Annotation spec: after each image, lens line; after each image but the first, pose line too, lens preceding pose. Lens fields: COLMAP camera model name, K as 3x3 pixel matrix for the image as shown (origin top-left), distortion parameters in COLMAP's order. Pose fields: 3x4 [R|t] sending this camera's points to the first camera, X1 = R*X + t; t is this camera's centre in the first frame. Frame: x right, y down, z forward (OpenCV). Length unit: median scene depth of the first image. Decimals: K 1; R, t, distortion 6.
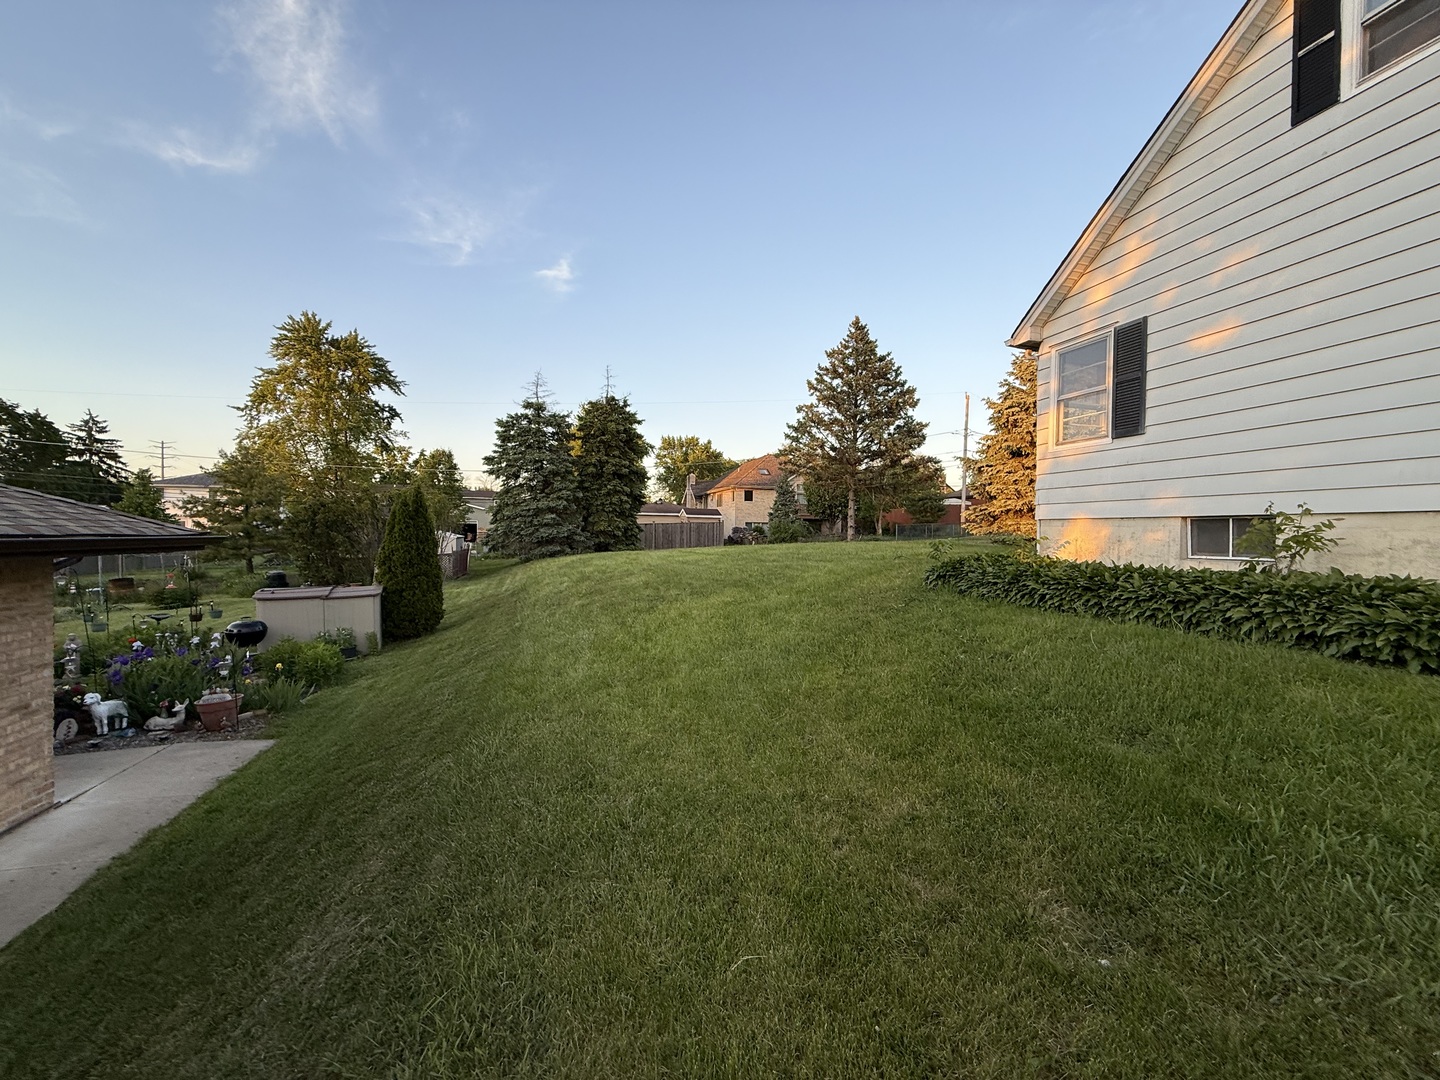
lens RADIAL K [[570.7, 0, 715.6], [0, 570.7, 543.7], [0, 0, 1]] dist [0.000154, -0.000451]
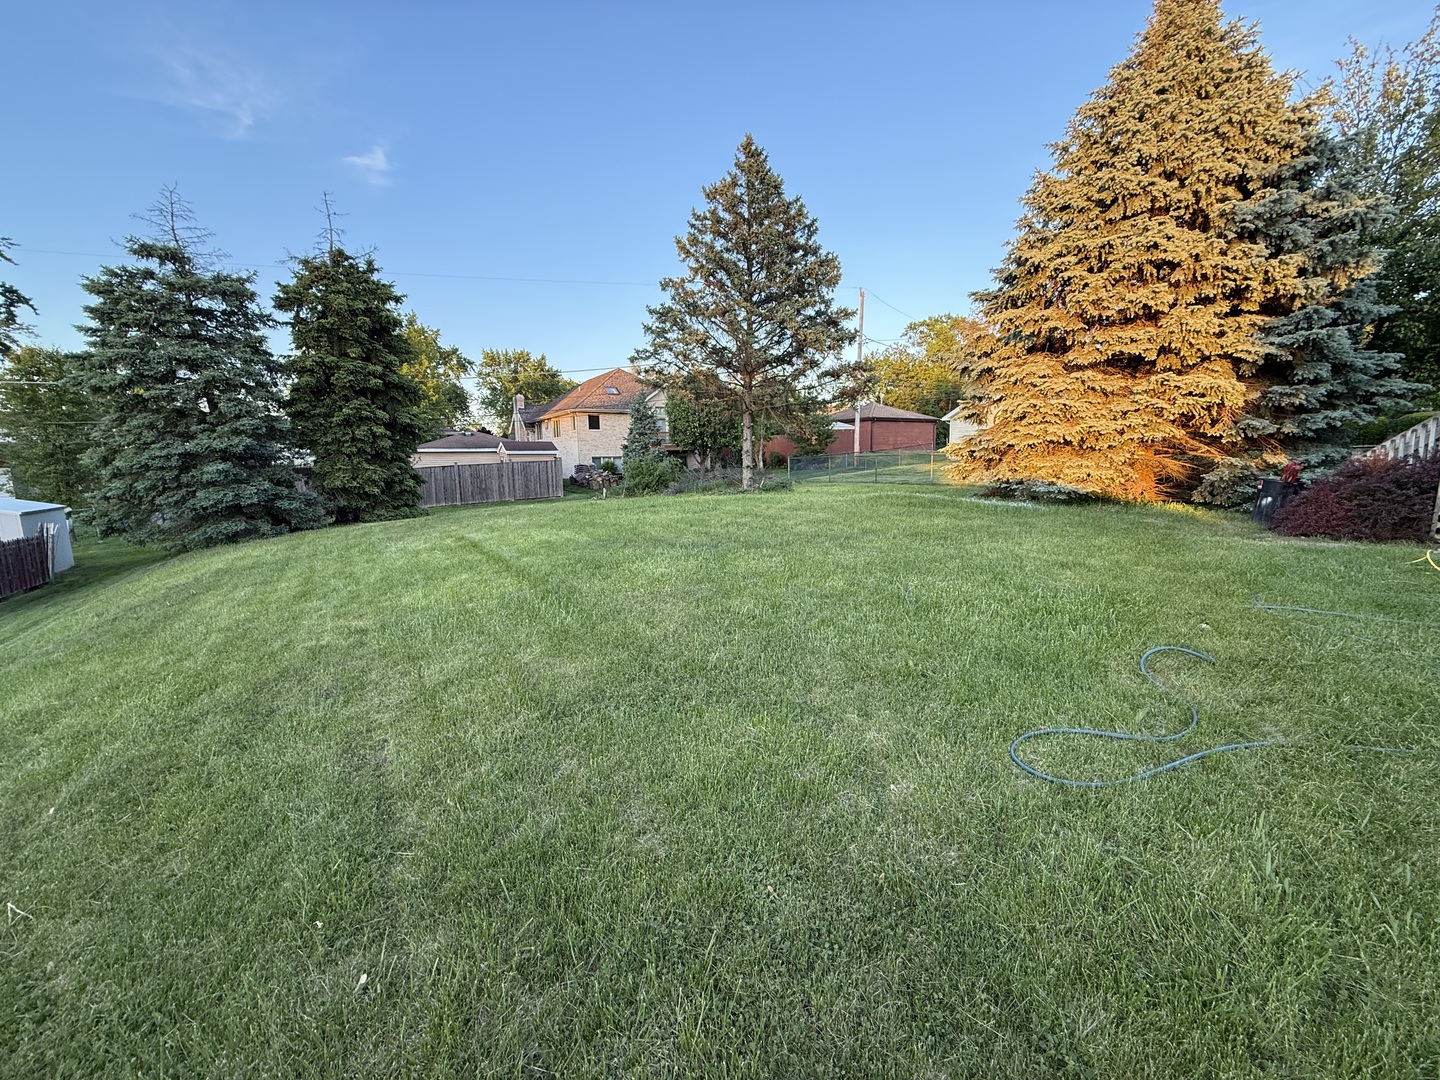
lens RADIAL K [[570.7, 0, 714.4], [0, 570.7, 541.9], [0, 0, 1]] dist [0.000154, -0.000451]
pose [[0.966446, -0.065940, 0.248261, 0.089738], [0.034563, 0.991082, 0.128692, -0.121773], [-0.254533, -0.115793, 0.960107, 1.381930]]
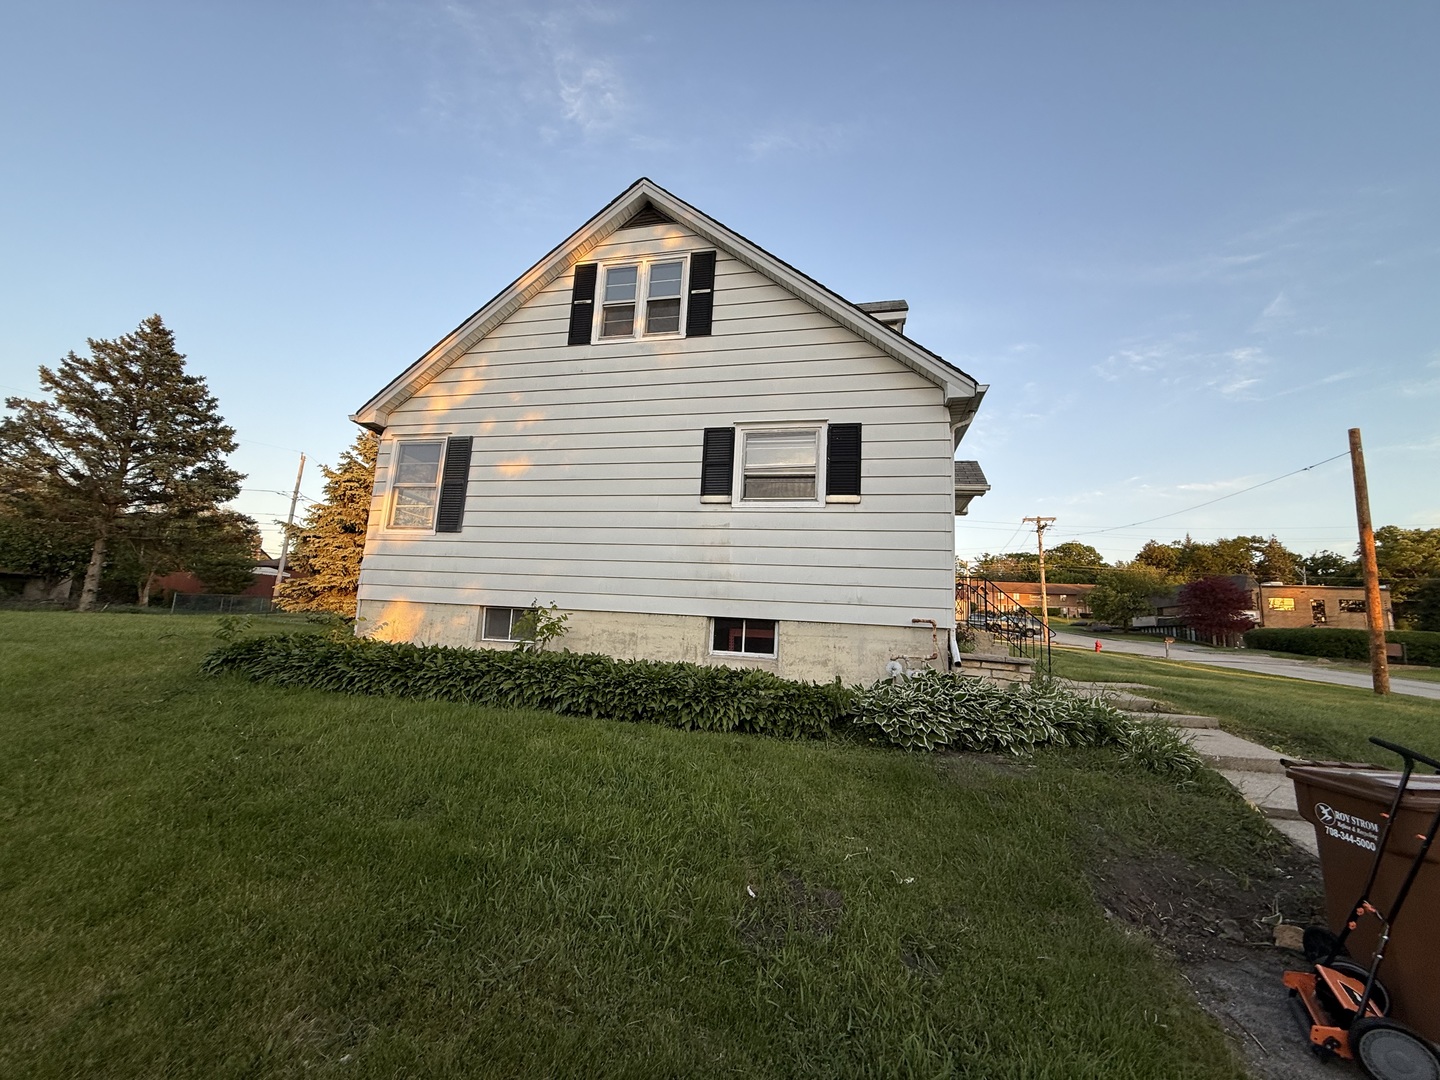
lens RADIAL K [[570.7, 0, 715.5], [0, 570.7, 542.5], [0, 0, 1]] dist [0.000154, -0.000451]
pose [[0.485375, 0.155161, 0.860428, 0.002321], [-0.031227, 0.986575, -0.160294, -0.000751], [-0.873748, 0.050934, 0.483704, -0.017787]]
